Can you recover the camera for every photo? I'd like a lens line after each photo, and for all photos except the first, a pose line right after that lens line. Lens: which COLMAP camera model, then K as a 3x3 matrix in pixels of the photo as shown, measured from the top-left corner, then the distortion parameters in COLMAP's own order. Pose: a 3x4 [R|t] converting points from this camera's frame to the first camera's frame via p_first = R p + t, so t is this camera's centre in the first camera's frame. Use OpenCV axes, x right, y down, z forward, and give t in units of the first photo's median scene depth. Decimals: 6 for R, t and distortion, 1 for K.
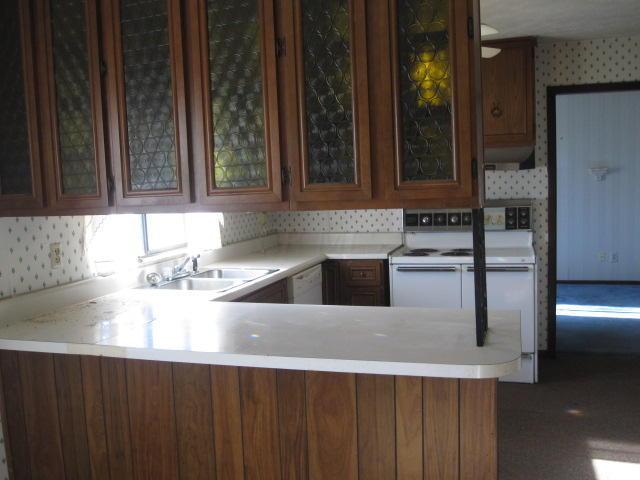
lens RADIAL K [[629.5, 0, 320.4], [0, 629.5, 240.9], [0, 0, 1]] dist [-0.070609, 0.000000]
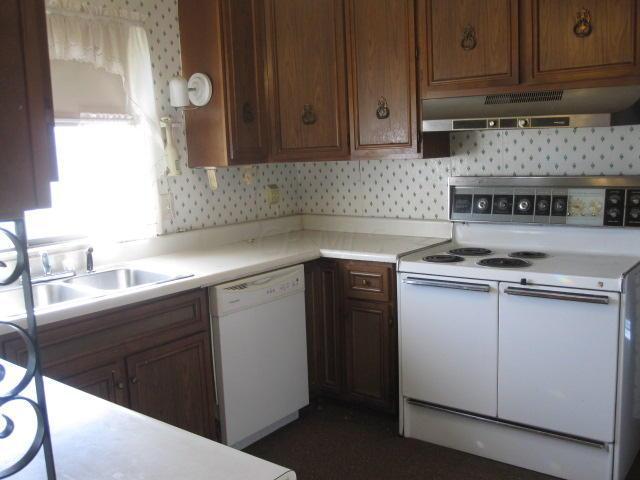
lens RADIAL K [[629.5, 0, 319.7], [0, 629.5, 239.6], [0, 0, 1]] dist [-0.070609, 0.000000]
pose [[0.934111, 0.050177, -0.353438, 0.259355], [-0.030418, 0.997659, 0.061246, -0.033887], [0.355684, -0.046459, 0.933451, 0.347098]]
